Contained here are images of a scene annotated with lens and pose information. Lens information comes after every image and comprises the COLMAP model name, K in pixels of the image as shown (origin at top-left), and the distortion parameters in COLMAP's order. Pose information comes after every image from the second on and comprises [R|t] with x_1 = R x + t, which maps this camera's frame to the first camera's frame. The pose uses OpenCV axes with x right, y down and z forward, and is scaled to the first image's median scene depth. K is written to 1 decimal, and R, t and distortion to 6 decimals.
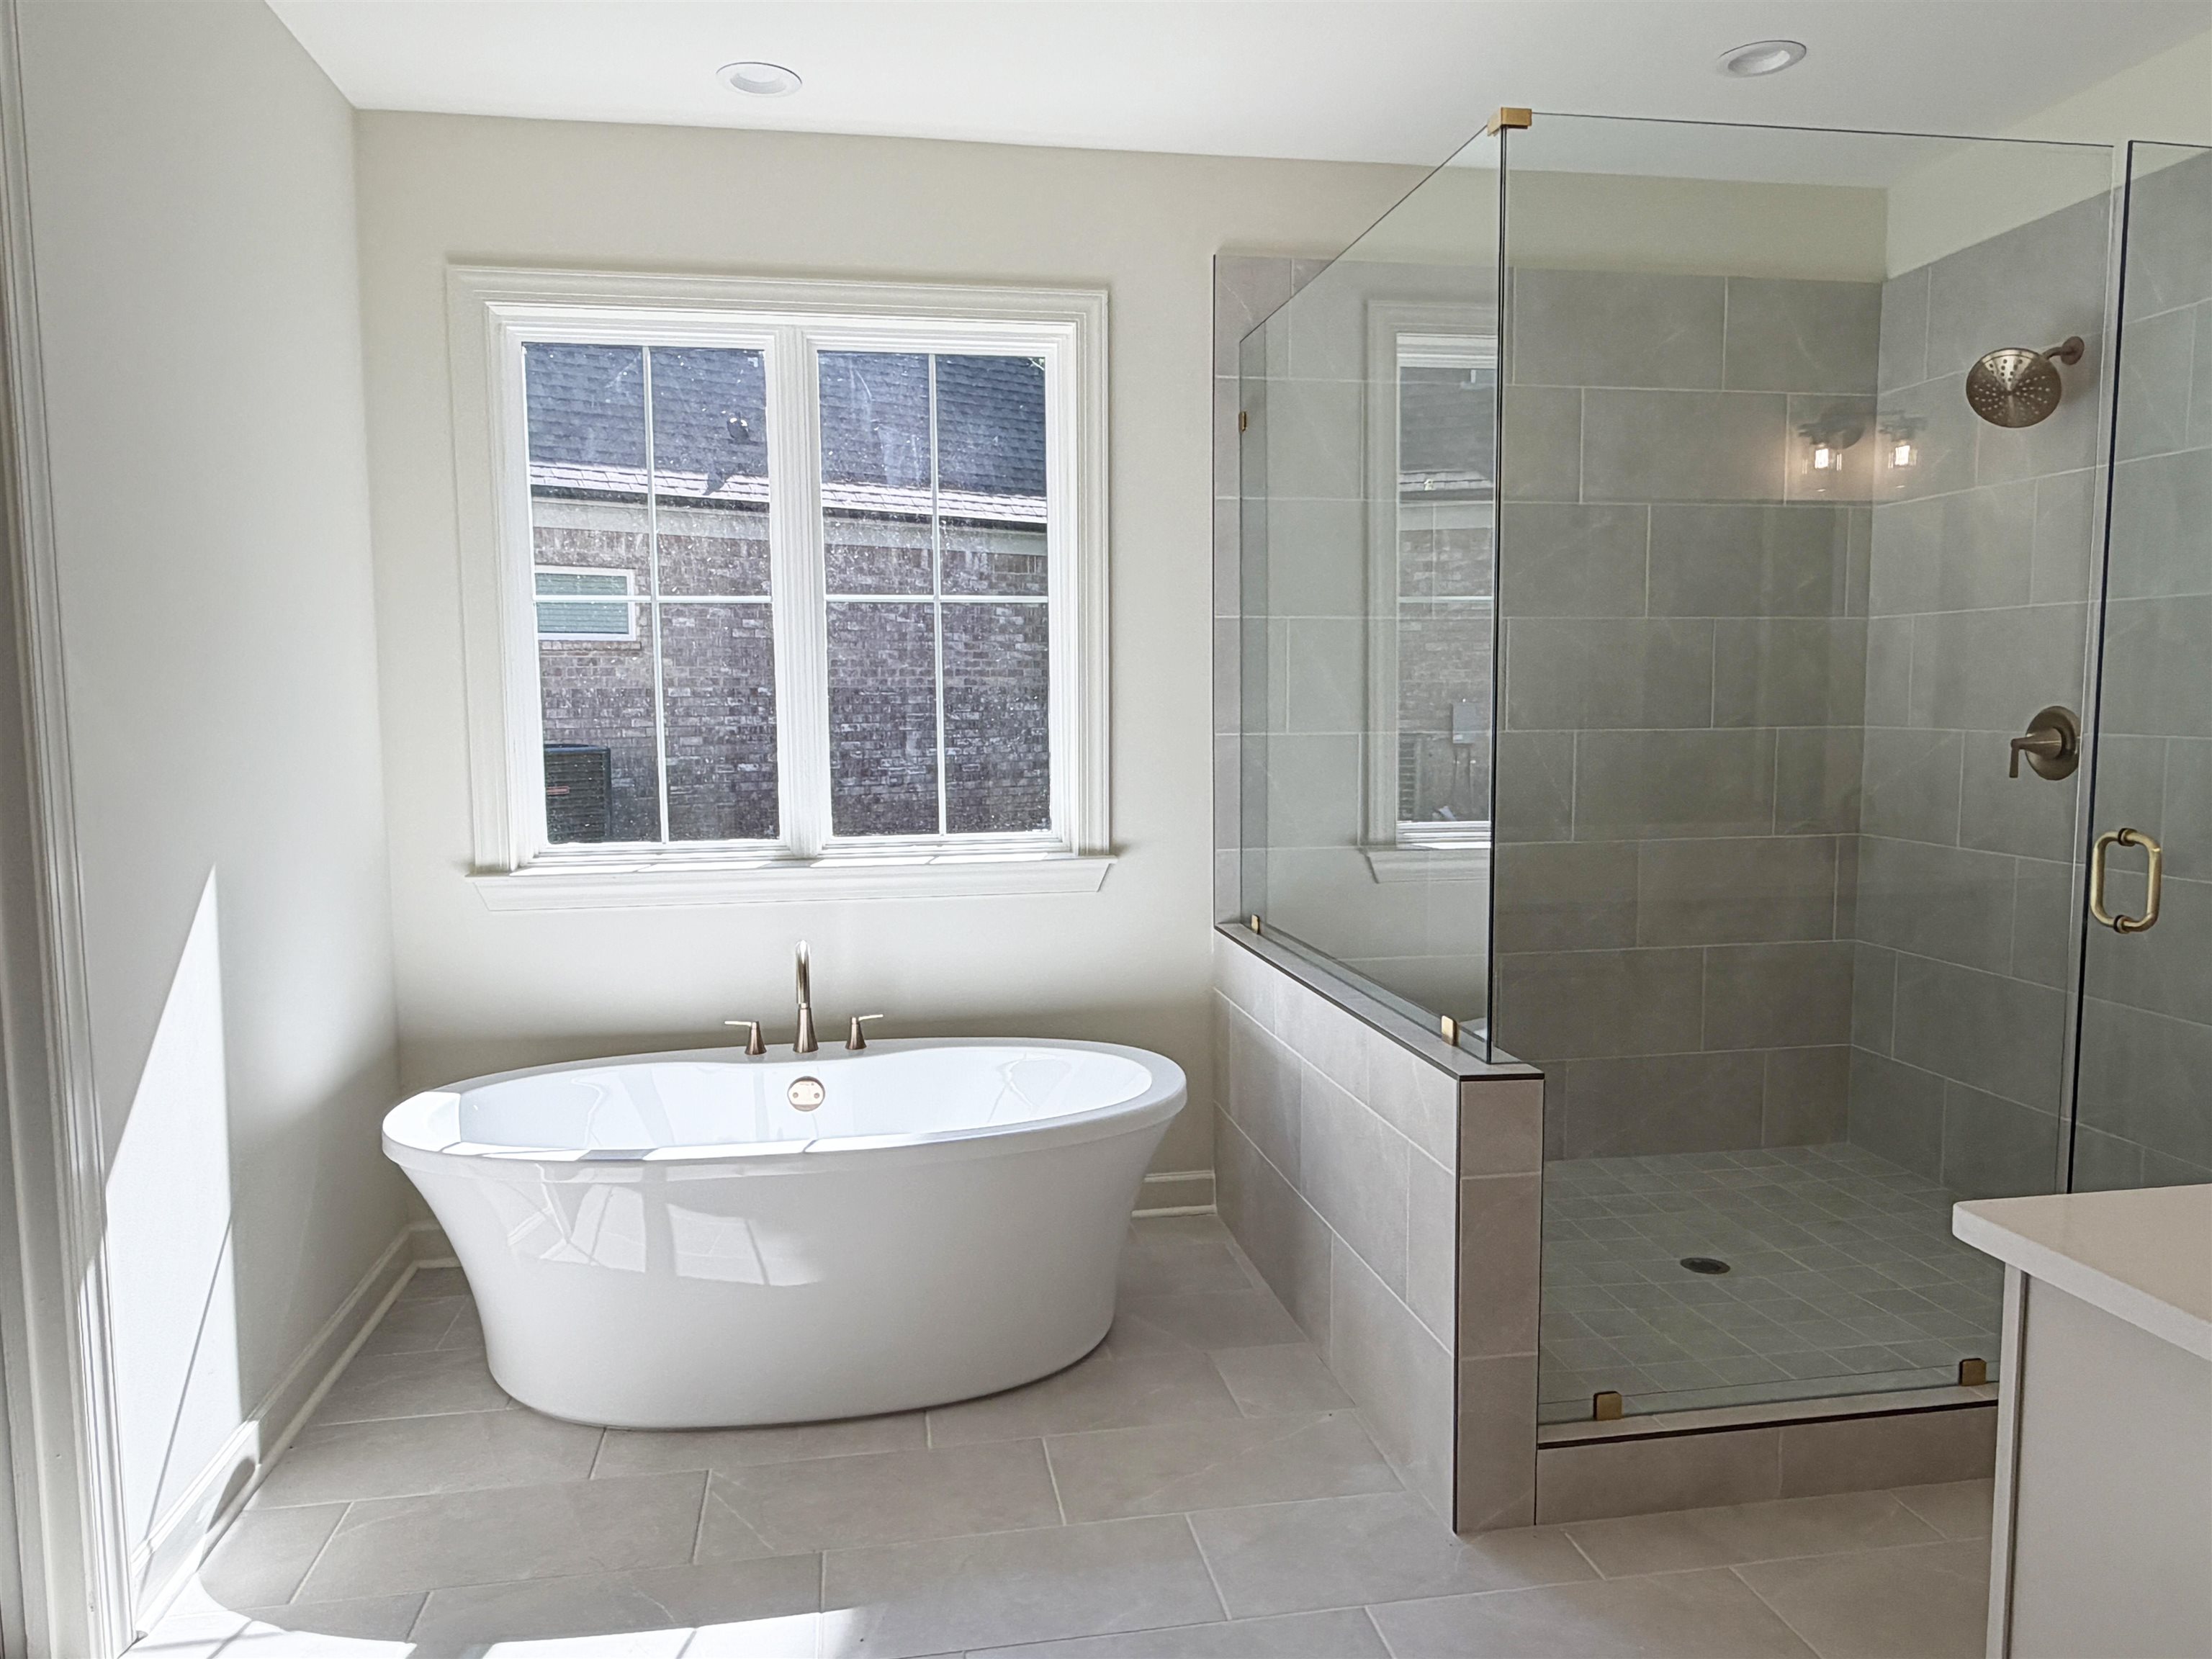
lens RADIAL K [[1480.6, 0, 1113.8], [0, 1480.6, 832.5], [0, 0, 1]] dist [0.000810, -0.004383]
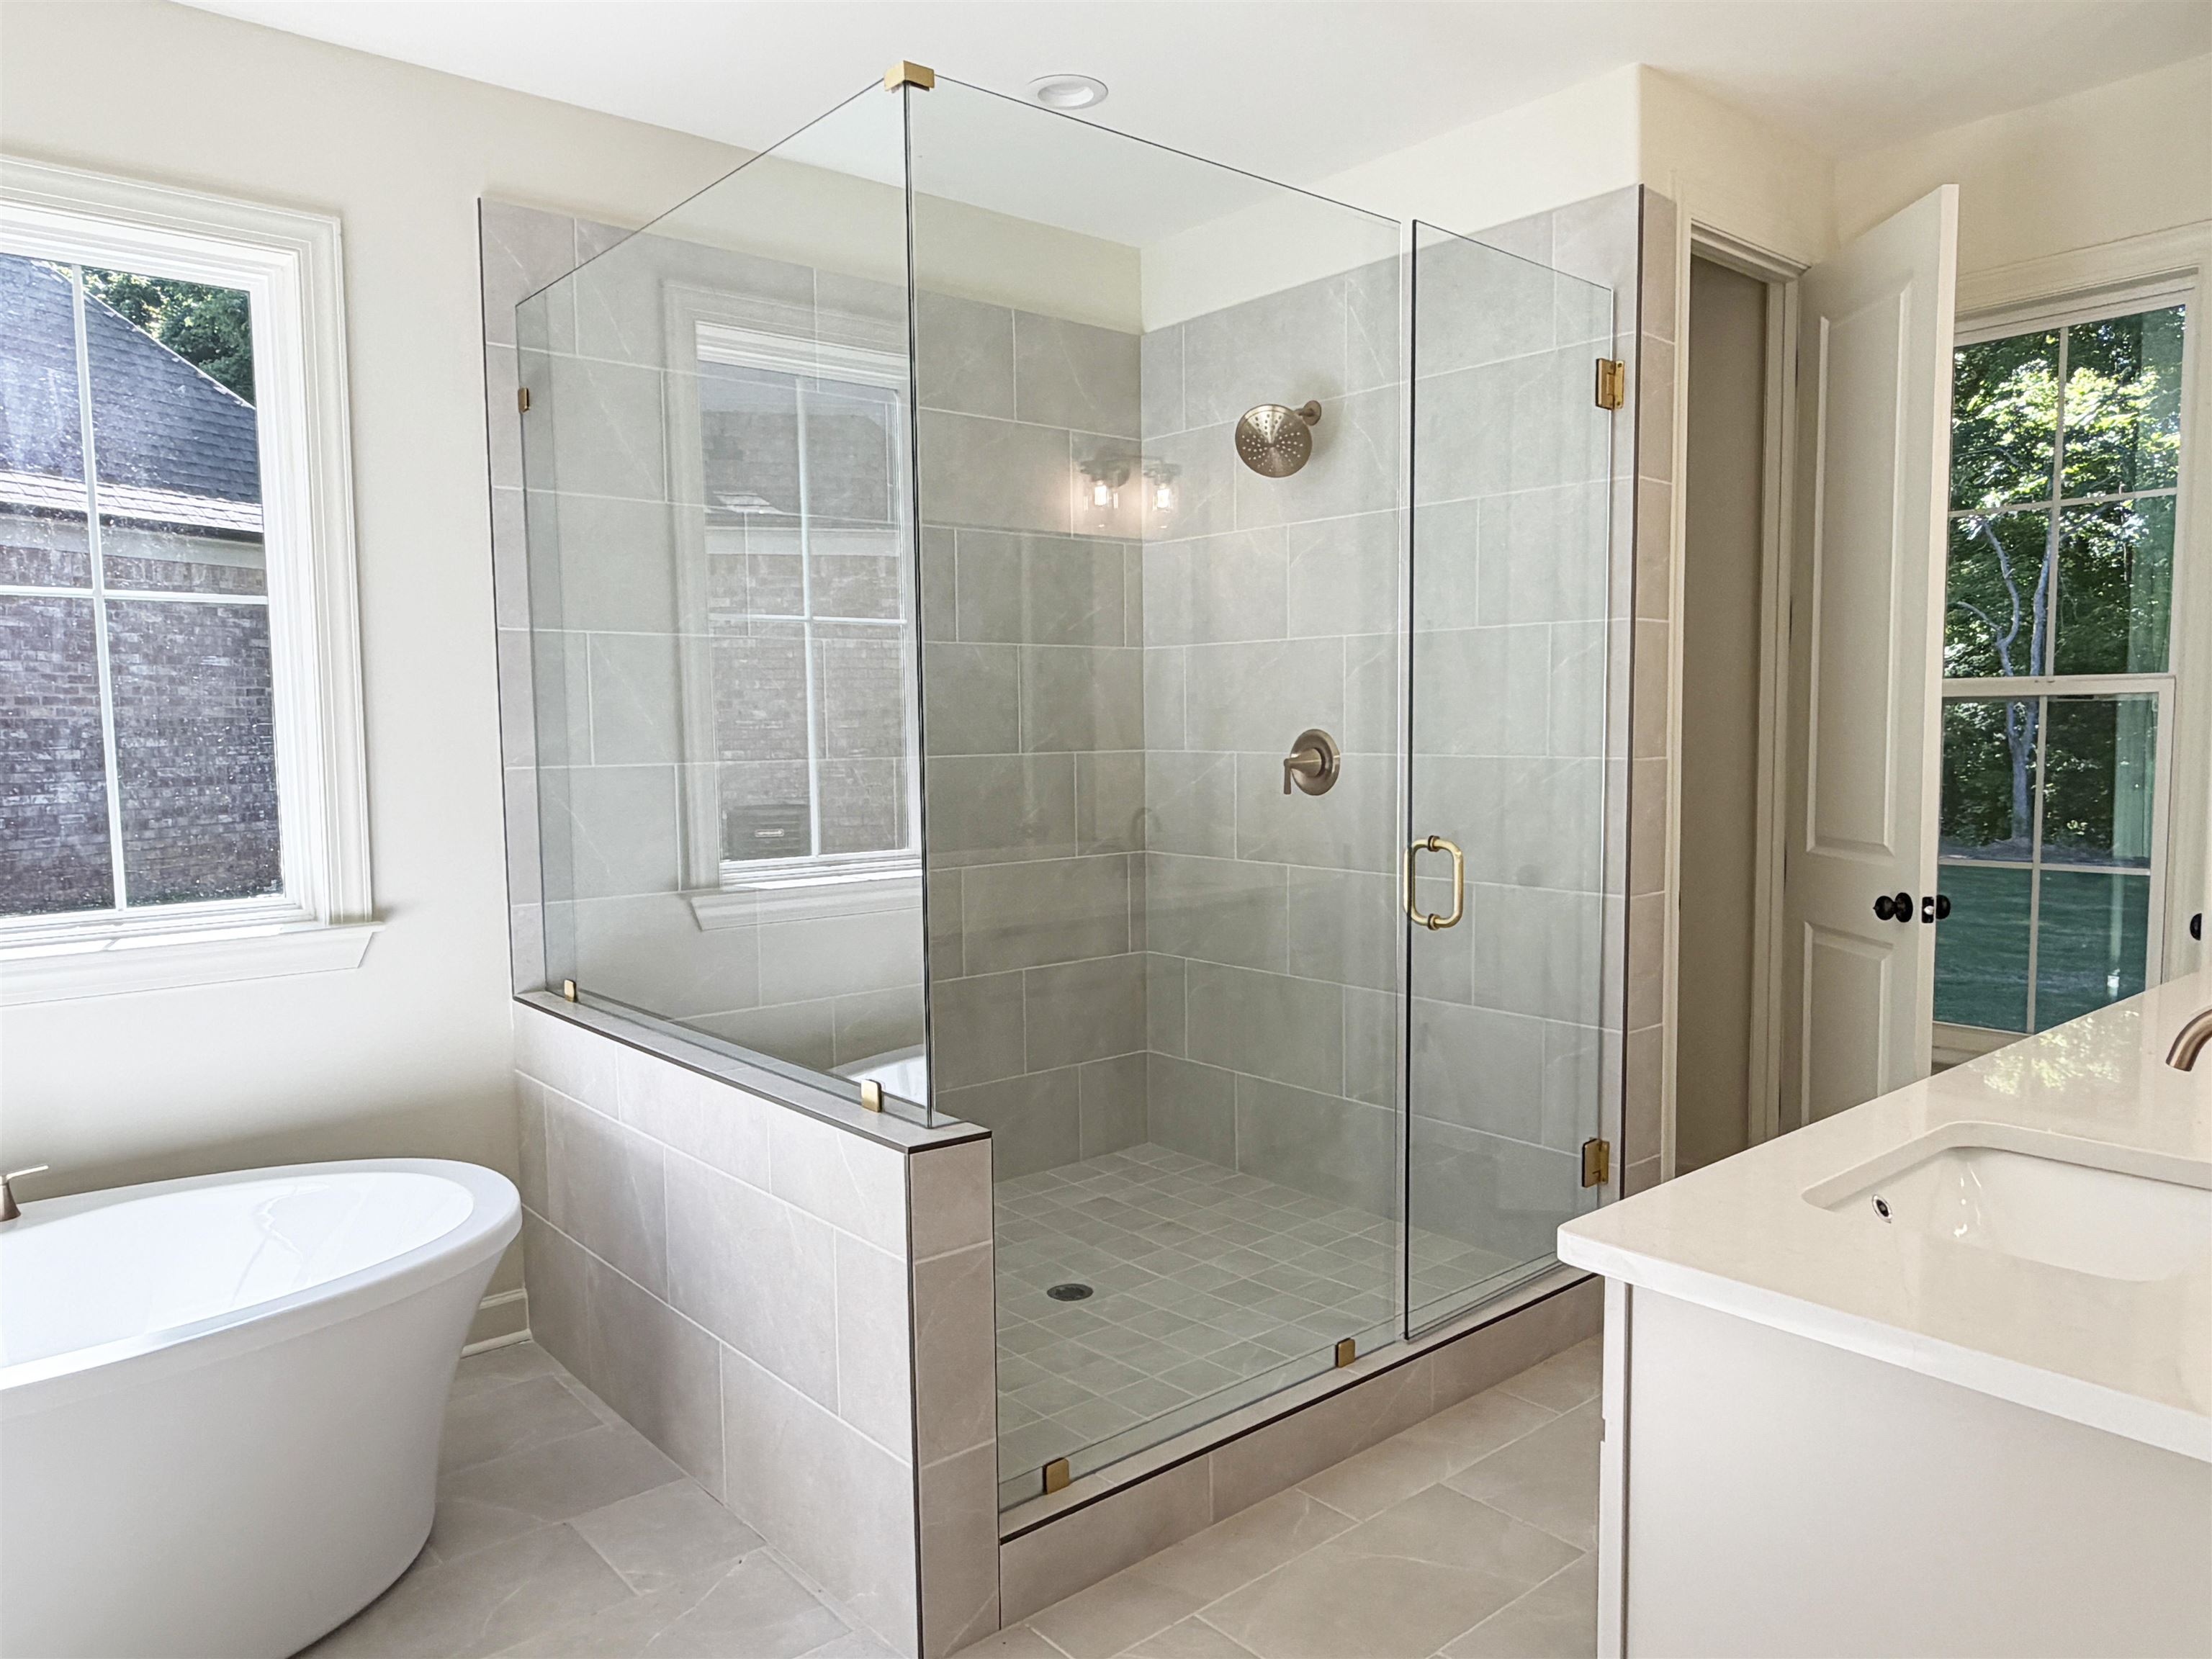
lens RADIAL K [[1480.6, 0, 1094.4], [0, 1480.6, 833.9], [0, 0, 1]] dist [0.000810, -0.004383]
pose [[0.864875, -0.040618, 0.500341, -0.065578], [0.051304, 0.998654, -0.007610, -0.005925], [-0.499359, 0.032251, 0.865795, 0.112642]]
